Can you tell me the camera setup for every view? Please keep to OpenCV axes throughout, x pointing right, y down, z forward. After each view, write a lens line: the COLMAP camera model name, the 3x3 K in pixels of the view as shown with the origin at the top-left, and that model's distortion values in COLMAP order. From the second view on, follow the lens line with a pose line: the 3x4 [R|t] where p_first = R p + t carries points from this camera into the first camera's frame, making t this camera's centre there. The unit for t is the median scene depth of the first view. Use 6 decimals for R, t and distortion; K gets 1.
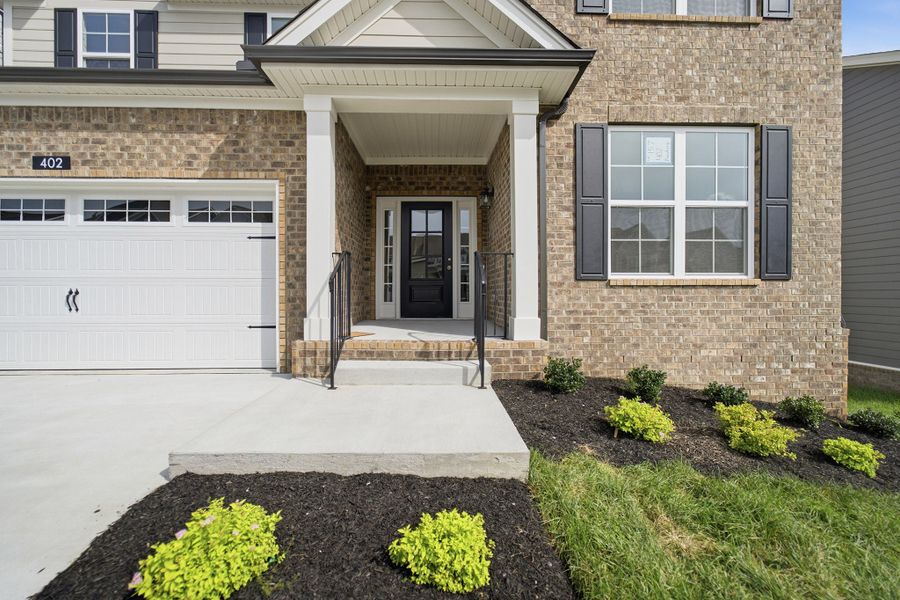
lens RADIAL K [[379.5, 0, 448.4], [0, 379.5, 295.8], [0, 0, 1]] dist [0.017853, -0.000249]
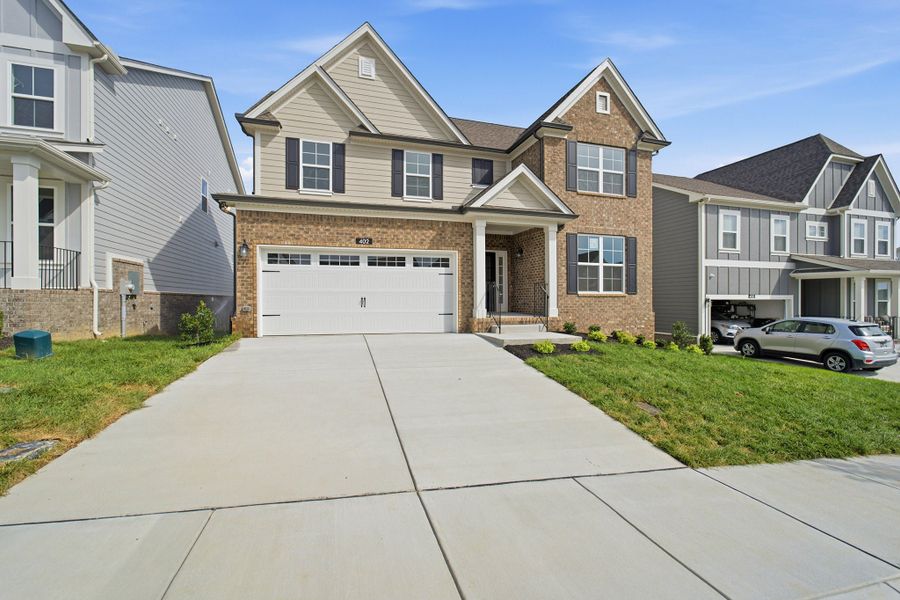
lens RADIAL K [[379.0, 0, 450.0], [0, 379.0, 300.0], [0, 0, 1]] dist [-0.002501, -0.000144]
pose [[0.964677, 0.000863, 0.263435, -1.065682], [0.000651, 0.999984, -0.005659, 0.013019], [-0.263435, 0.005631, 0.964661, -1.209644]]
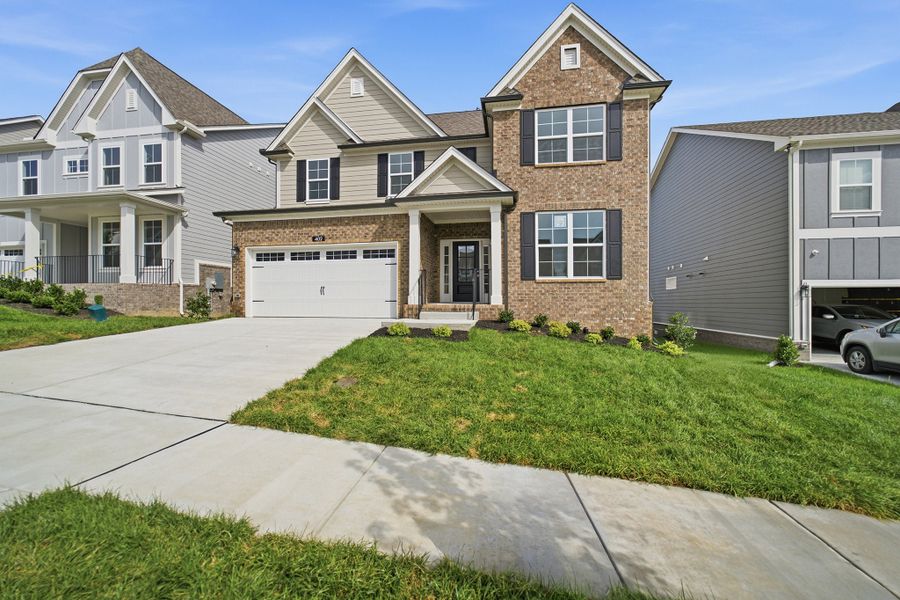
lens RADIAL K [[377.5, 0, 447.4], [0, 377.5, 302.3], [0, 0, 1]] dist [-0.001002, -0.000260]
pose [[0.979280, -0.000038, -0.202511, 0.354653], [-0.001451, 0.999973, -0.007204, 0.107429], [0.202506, 0.007349, 0.979253, -1.297307]]
